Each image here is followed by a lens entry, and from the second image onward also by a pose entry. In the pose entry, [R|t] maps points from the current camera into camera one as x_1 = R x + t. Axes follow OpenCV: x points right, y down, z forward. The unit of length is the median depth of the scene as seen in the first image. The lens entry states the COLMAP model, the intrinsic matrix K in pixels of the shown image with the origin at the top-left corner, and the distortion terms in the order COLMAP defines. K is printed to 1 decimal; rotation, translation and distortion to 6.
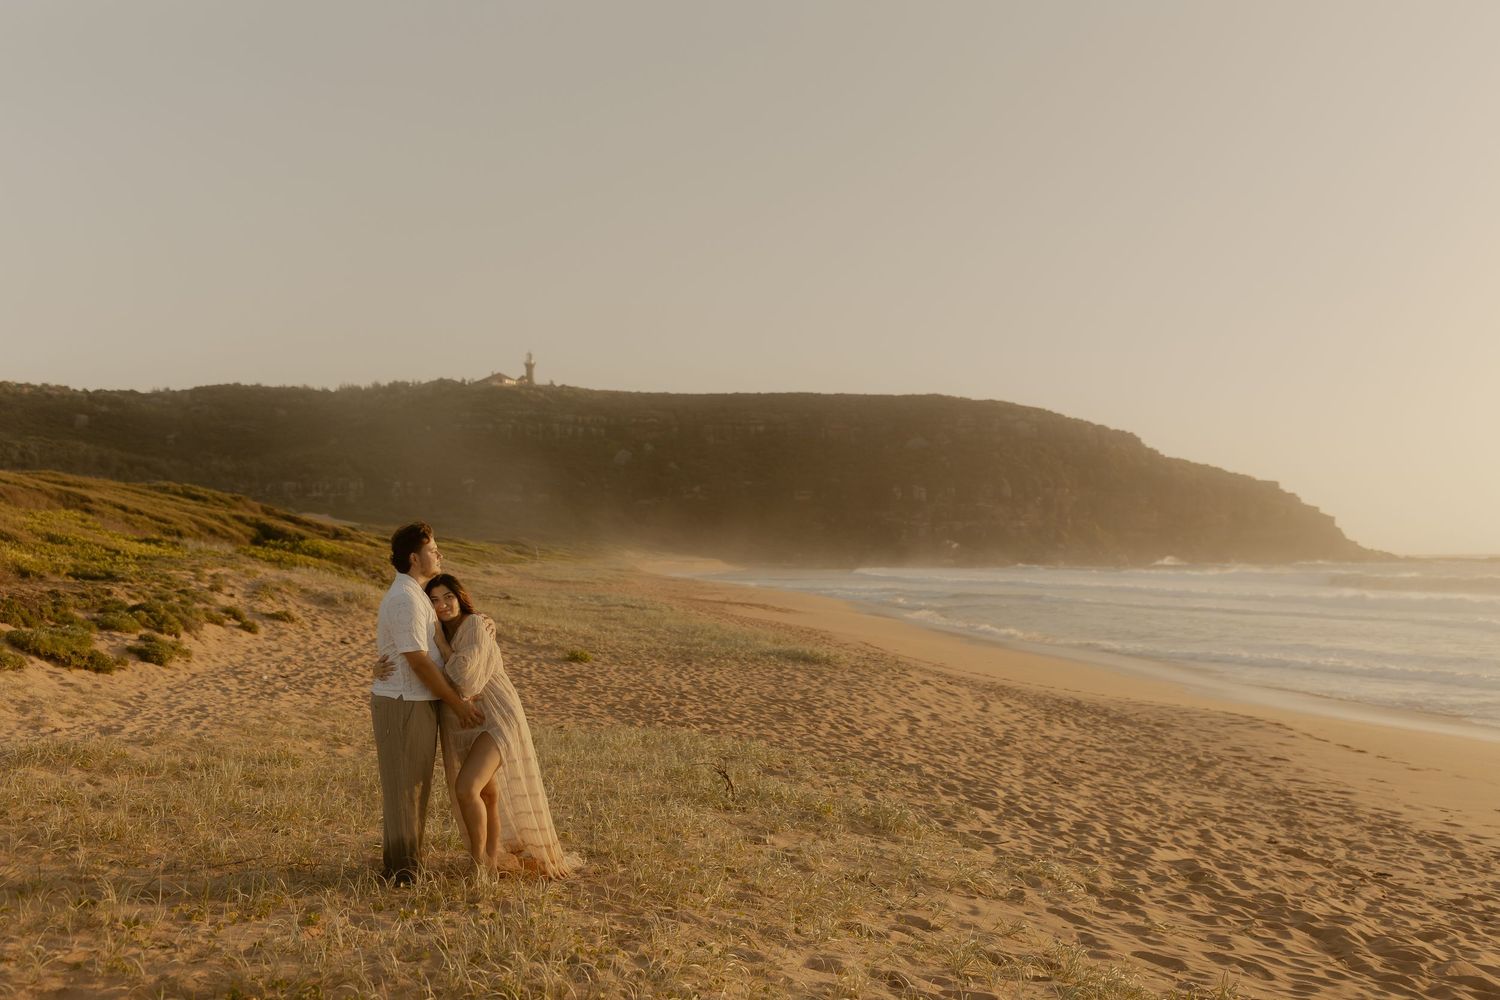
lens RADIAL K [[1475.6, 0, 750.0], [0, 1475.6, 500.0], [0, 0, 1]] dist [0.018552, -0.054483]
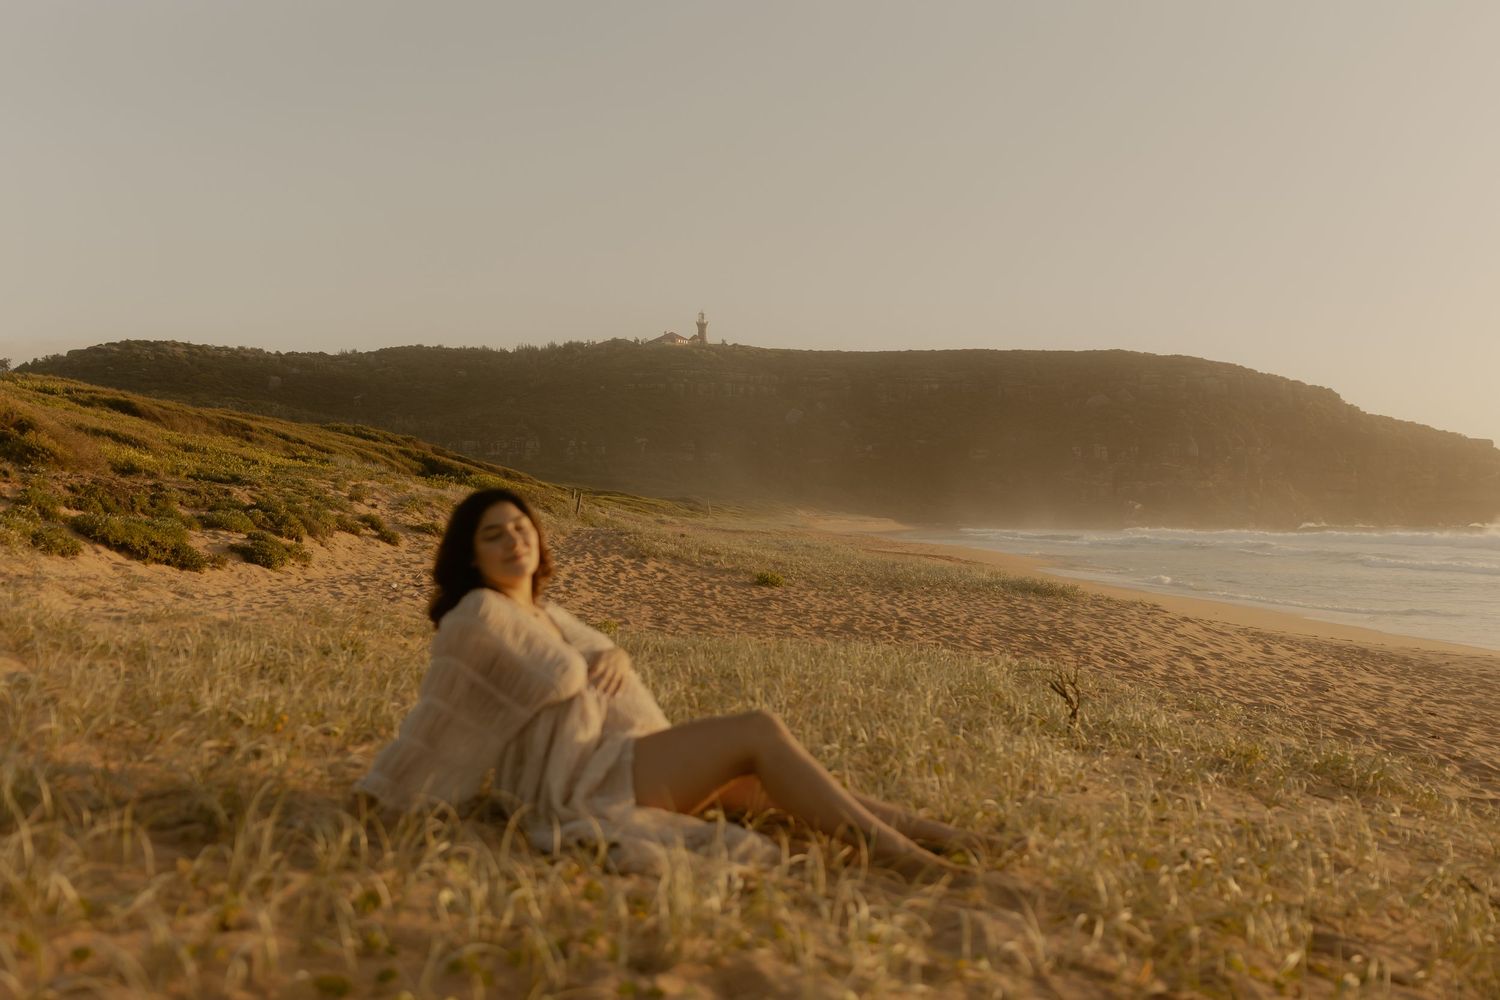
lens RADIAL K [[1475.6, 0, 750.0], [0, 1475.6, 500.0], [0, 0, 1]] dist [0.018552, -0.054483]
pose [[0.993385, 0.006996, -0.114614, -0.026088], [-0.004084, 0.999663, 0.025622, 0.032946], [0.114755, -0.024984, 0.993080, 0.138811]]
